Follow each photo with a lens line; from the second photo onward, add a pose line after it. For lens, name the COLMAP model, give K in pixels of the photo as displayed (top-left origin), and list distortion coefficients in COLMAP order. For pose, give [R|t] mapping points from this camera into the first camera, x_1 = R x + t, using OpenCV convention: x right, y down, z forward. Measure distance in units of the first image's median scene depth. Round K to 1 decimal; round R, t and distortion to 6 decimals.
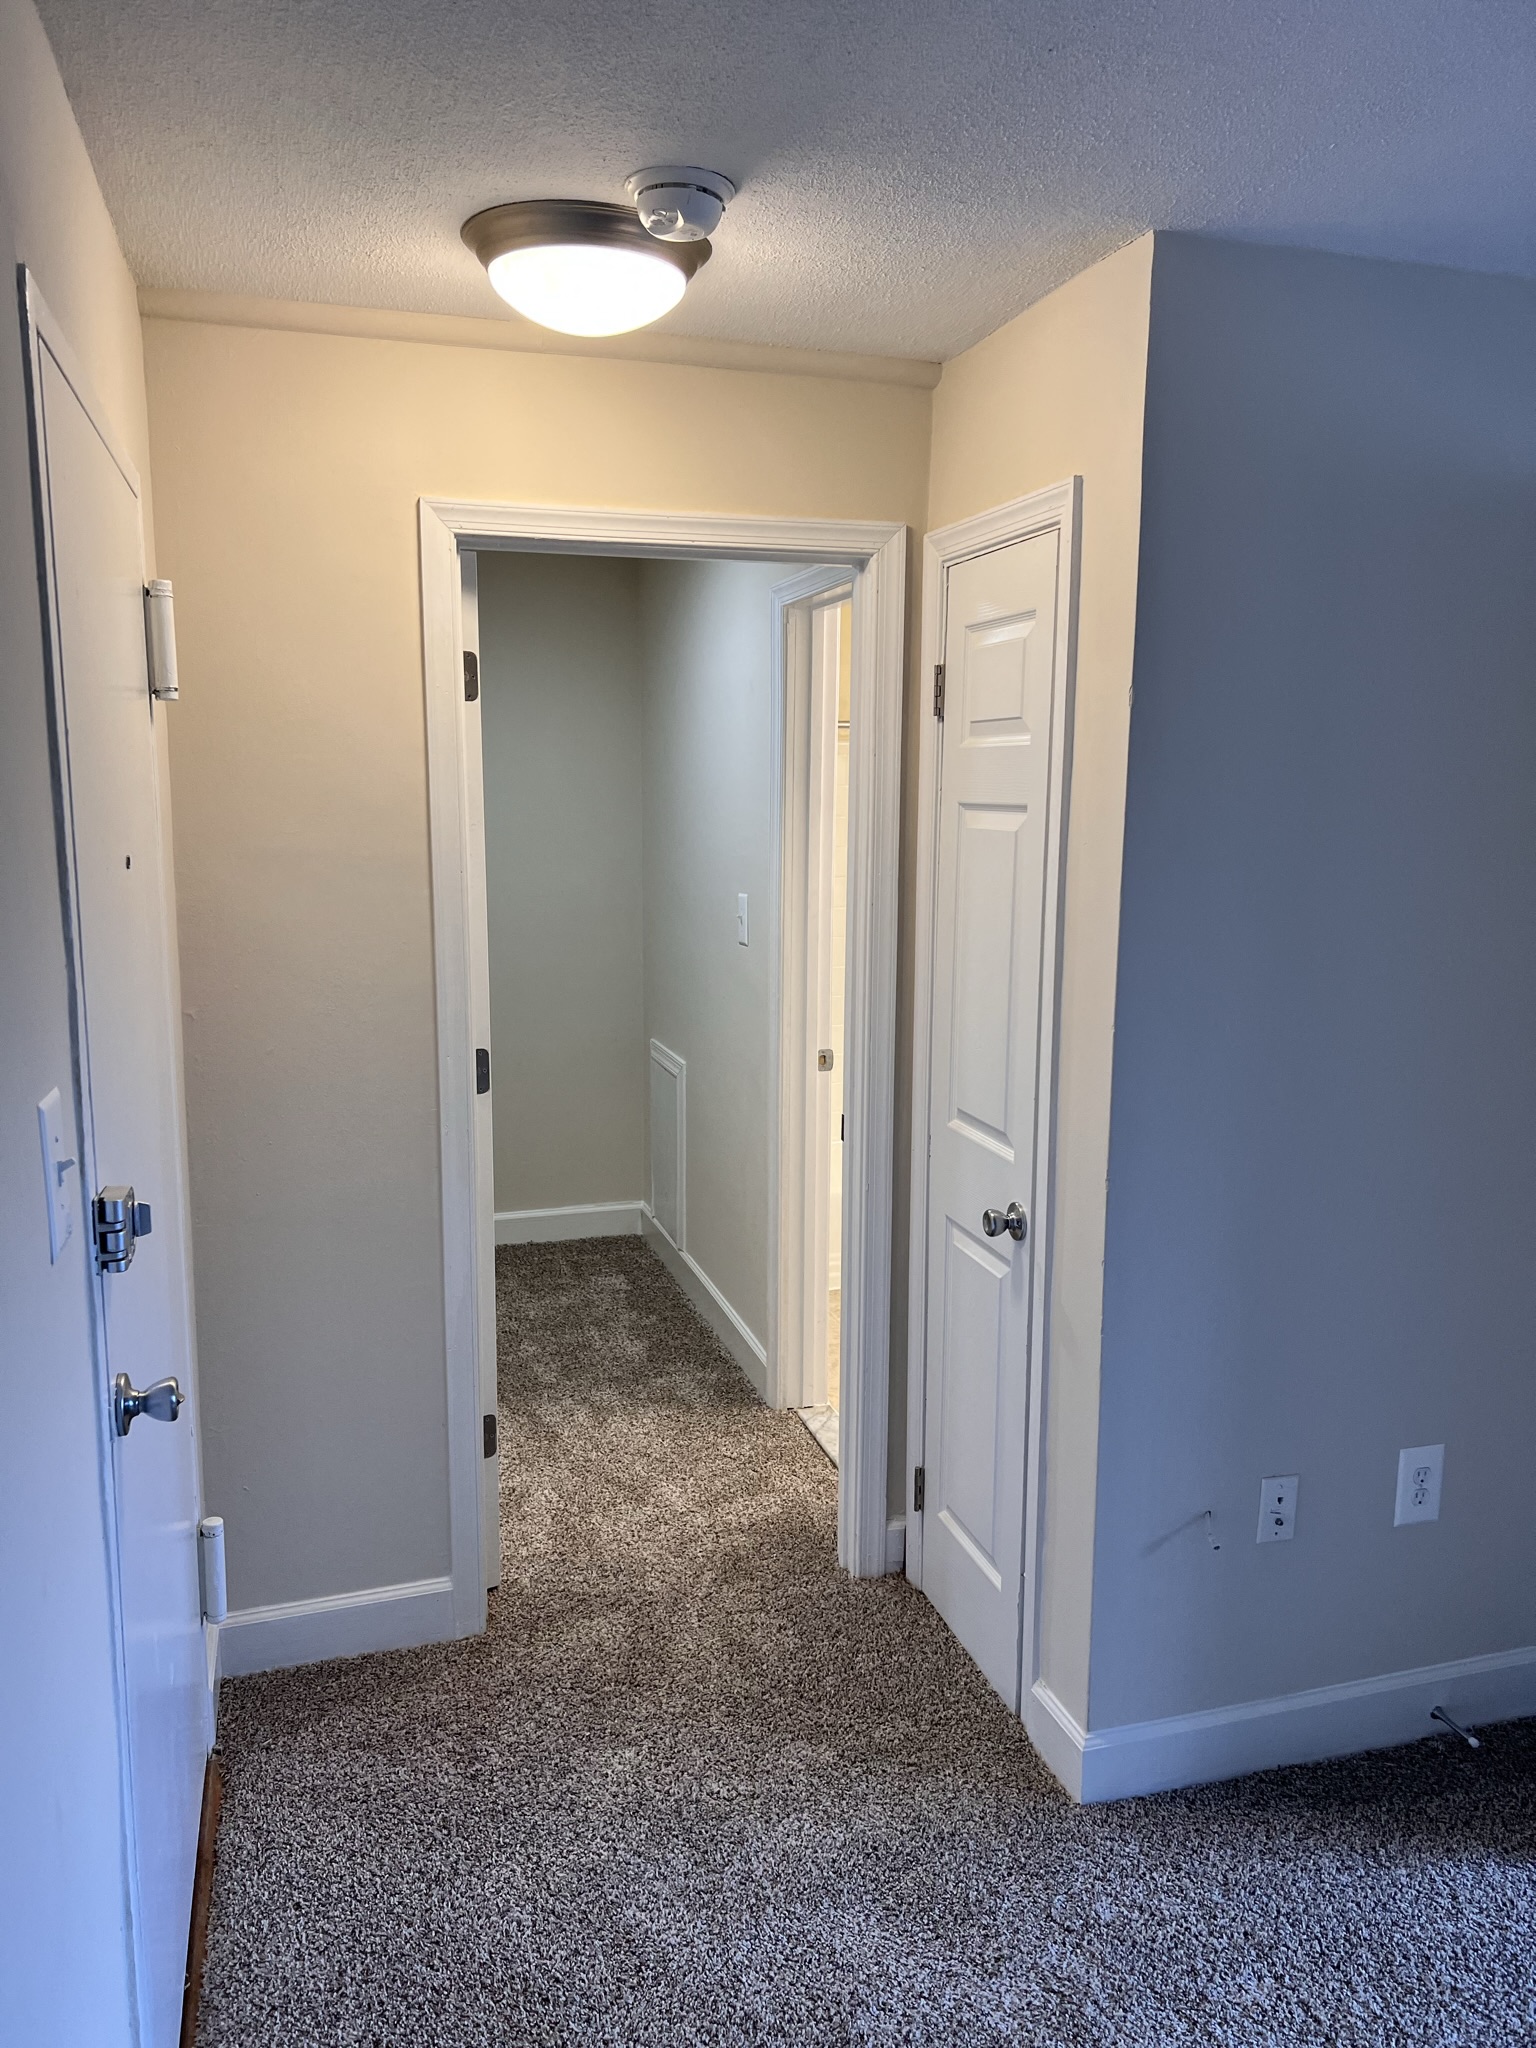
lens RADIAL K [[1532.1, 0, 767.2], [0, 1532.1, 1024.8], [0, 0, 1]] dist [0.071034, 0.001823]
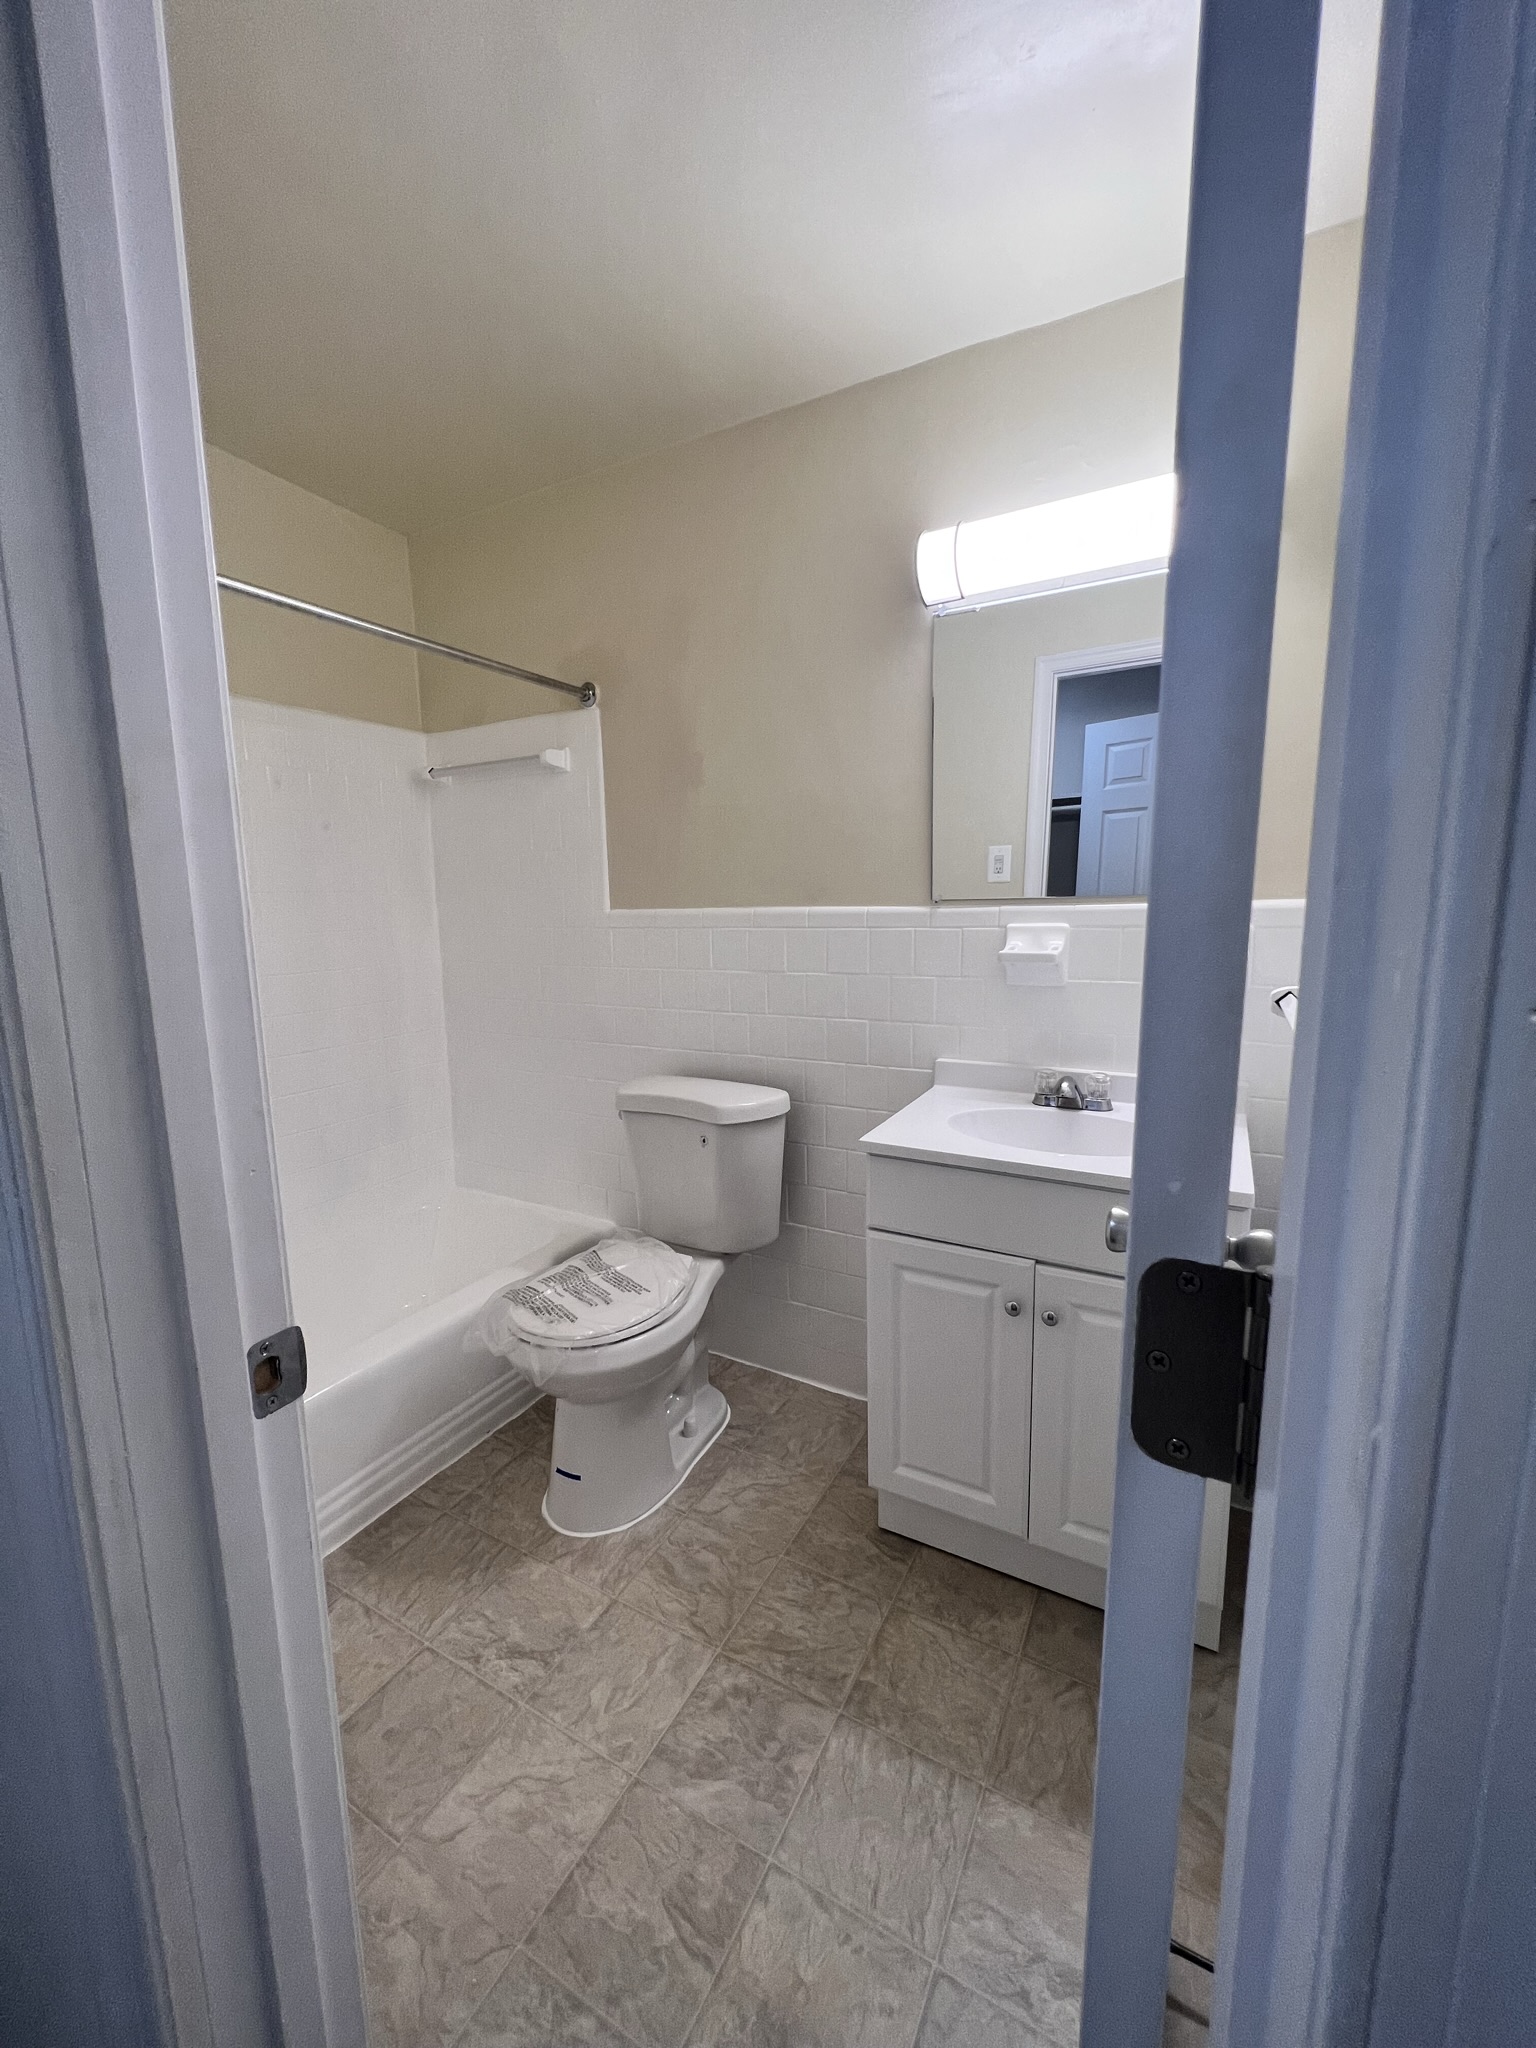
lens RADIAL K [[815.0, 0, 769.0], [0, 815.0, 1024.9], [0, 0, 1]] dist [-0.003874, 0.000363]
pose [[0.707181, -0.121152, 0.696576, 0.003395], [0.133172, 0.990400, 0.037056, -0.034749], [-0.694378, 0.066559, 0.716526, 0.761086]]
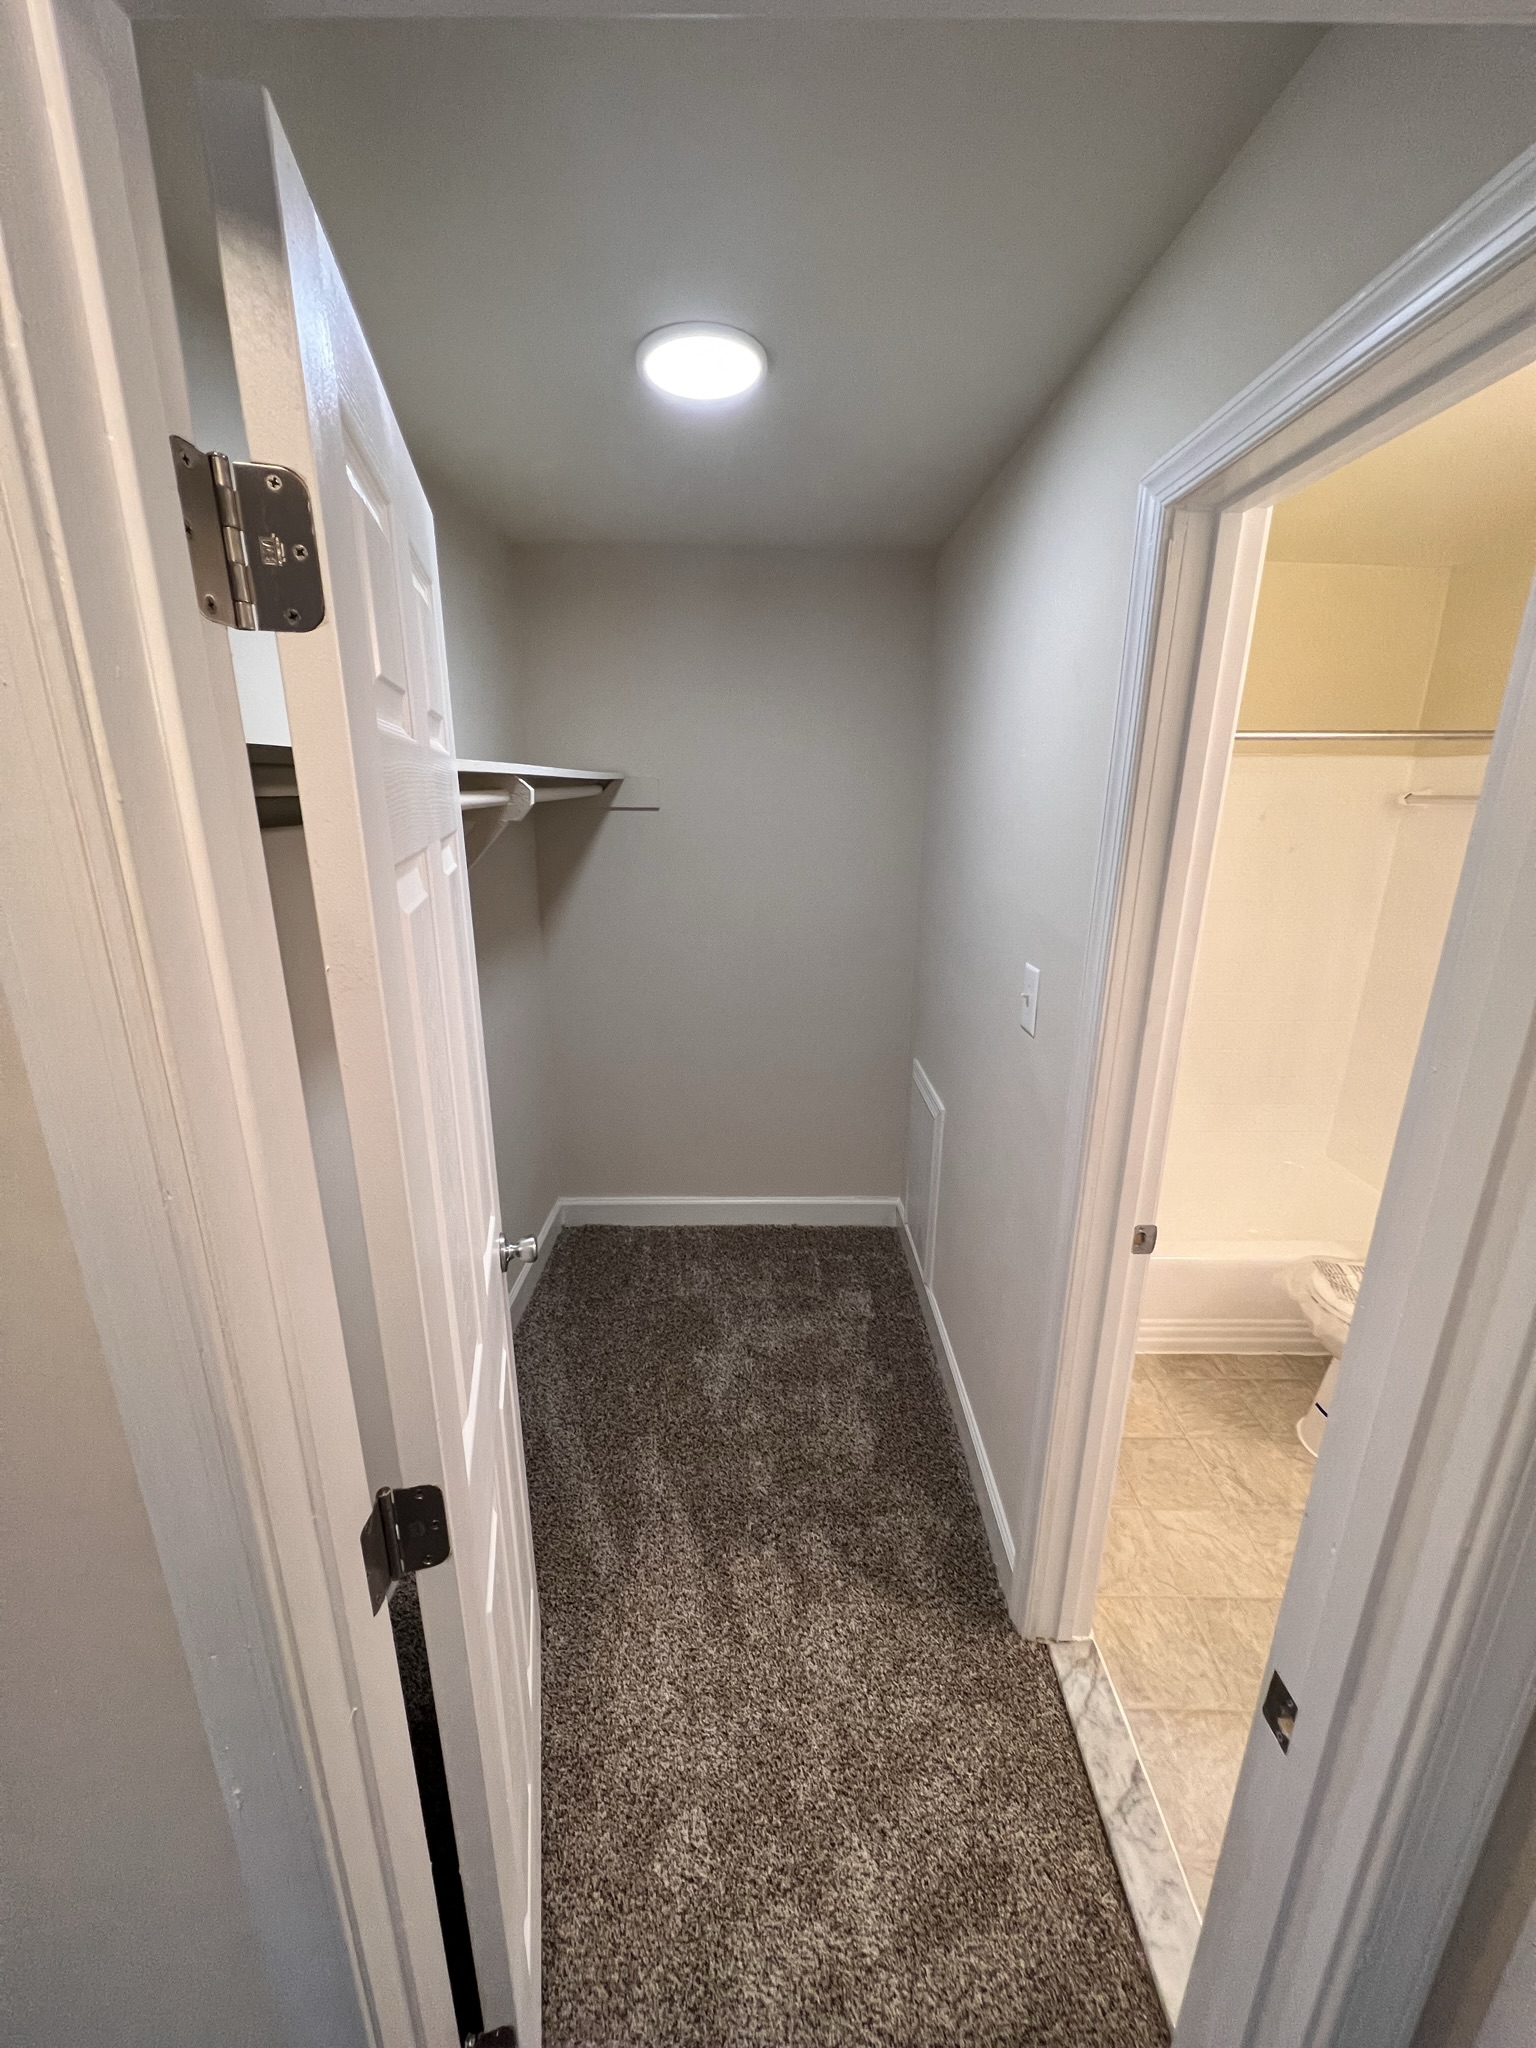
lens RADIAL K [[815.0, 0, 766.0], [0, 815.0, 1022.2], [0, 0, 1]] dist [-0.003874, 0.000363]
pose [[0.957731, 0.079951, -0.276331, -0.028500], [-0.046628, 0.991044, 0.125131, -0.102293], [0.283861, -0.106957, 0.952882, 0.578435]]
